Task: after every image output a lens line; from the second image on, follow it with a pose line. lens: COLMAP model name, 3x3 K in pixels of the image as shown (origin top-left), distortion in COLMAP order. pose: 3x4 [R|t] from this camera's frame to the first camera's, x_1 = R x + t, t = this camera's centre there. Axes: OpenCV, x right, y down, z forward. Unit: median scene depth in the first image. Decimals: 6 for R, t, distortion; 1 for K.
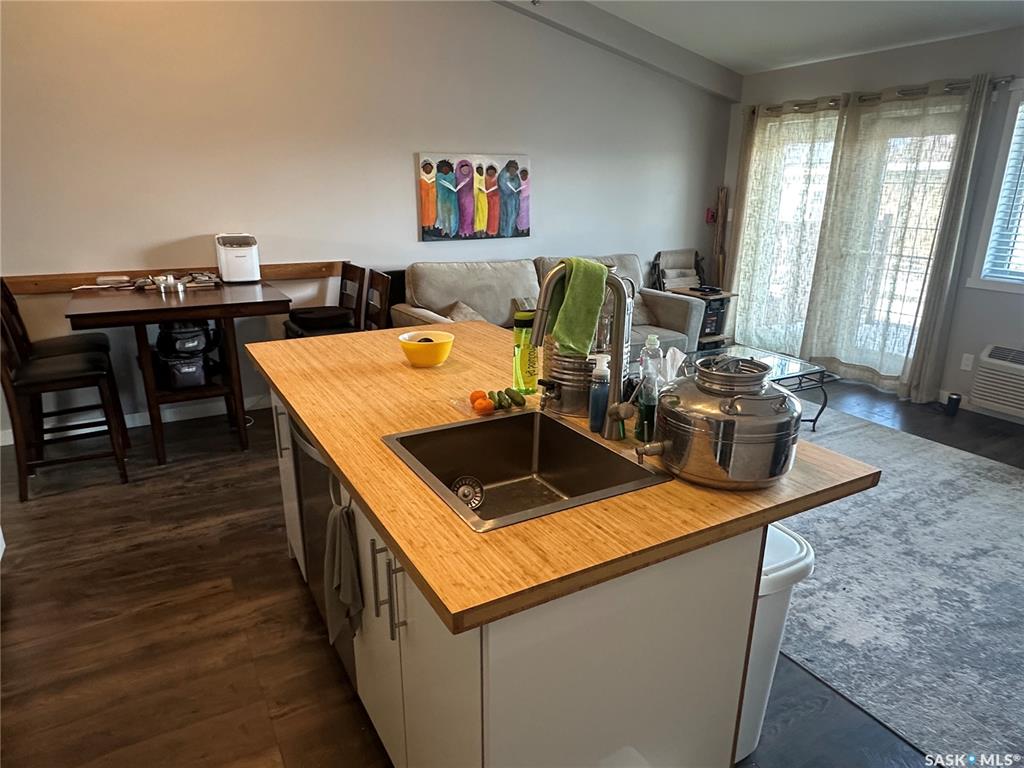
lens RADIAL K [[642.2, 0, 513.4], [0, 642.2, 386.5], [0, 0, 1]] dist [-0.005951, 0.001788]
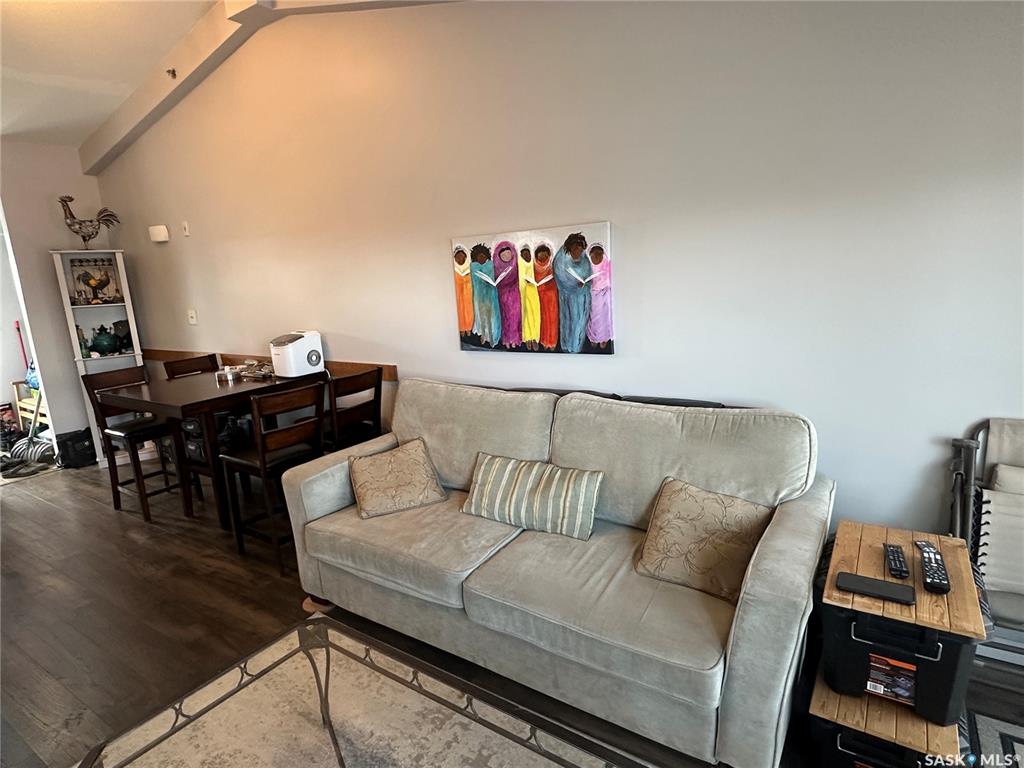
lens RADIAL K [[571.9, 0, 511.0], [0, 571.9, 386.2], [0, 0, 1]] dist [0.003022, 0.001537]
pose [[0.449484, 0.152381, -0.880196, 0.487613], [-0.205022, 0.976638, 0.064380, -0.235874], [0.869442, 0.151521, 0.470224, 0.722063]]
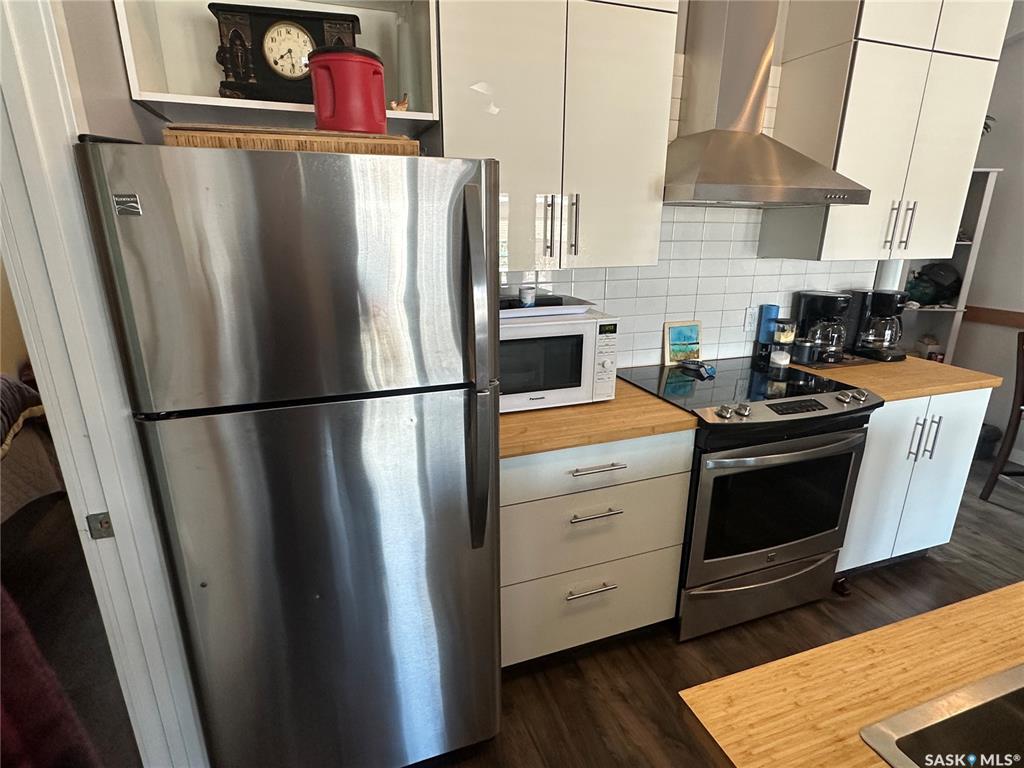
lens RADIAL K [[540.5, 0, 511.0], [0, 540.5, 390.2], [0, 0, 1]] dist [-0.000111, -0.000606]
pose [[-0.186893, 0.282864, -0.940776, 0.111111], [-0.296452, 0.896765, 0.328524, -0.046903], [0.936583, 0.340294, -0.083743, 0.119213]]
